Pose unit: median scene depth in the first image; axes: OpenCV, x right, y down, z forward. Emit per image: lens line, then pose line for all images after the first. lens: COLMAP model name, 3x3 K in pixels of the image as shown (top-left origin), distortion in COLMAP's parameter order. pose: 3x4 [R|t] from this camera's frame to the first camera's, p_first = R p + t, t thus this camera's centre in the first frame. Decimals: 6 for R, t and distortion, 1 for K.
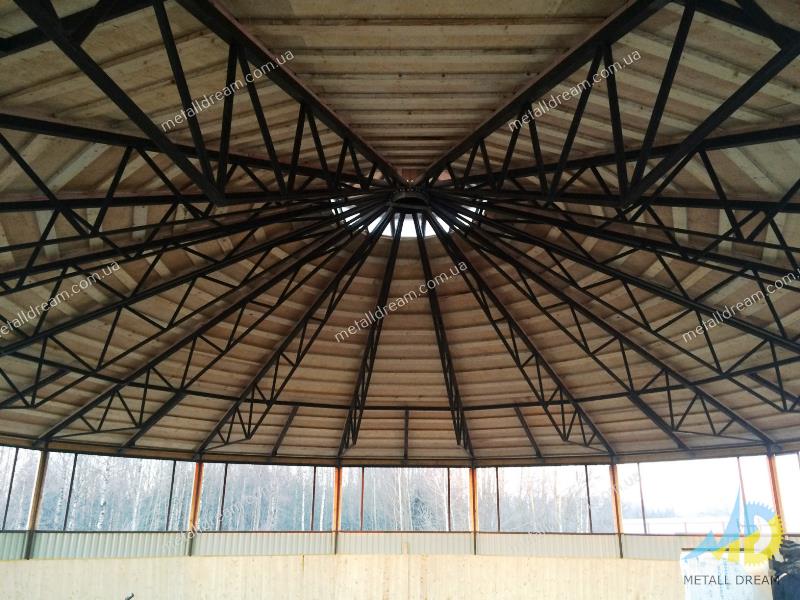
lens RADIAL K [[704.1, 0, 400.0], [0, 704.1, 300.0], [0, 0, 1]] dist [0.132812, 0.000590]
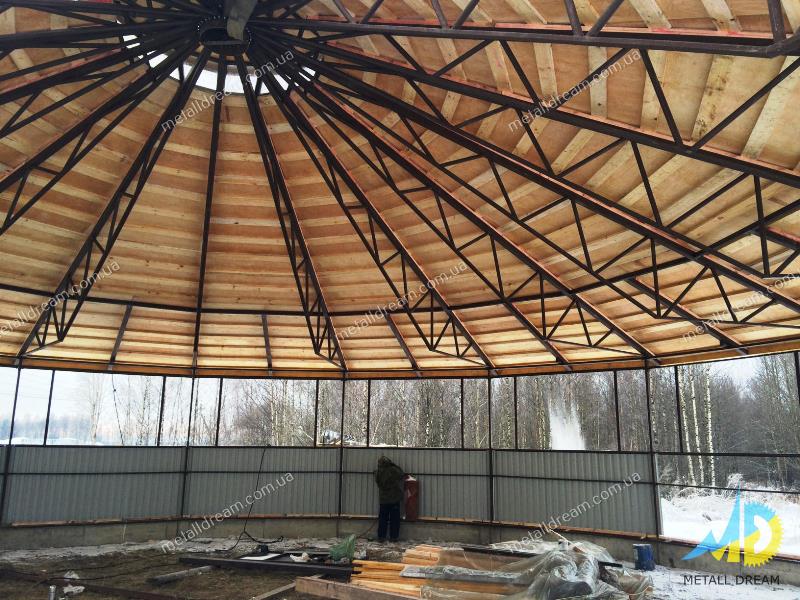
lens RADIAL K [[689.9, 0, 400.0], [0, 689.9, 300.0], [0, 0, 1]] dist [0.190793, -0.000431]
pose [[0.995584, 0.032838, 0.087946, 0.119575], [-0.042506, 0.992976, 0.110419, 0.041327], [-0.083702, -0.113670, 0.989986, 0.158771]]
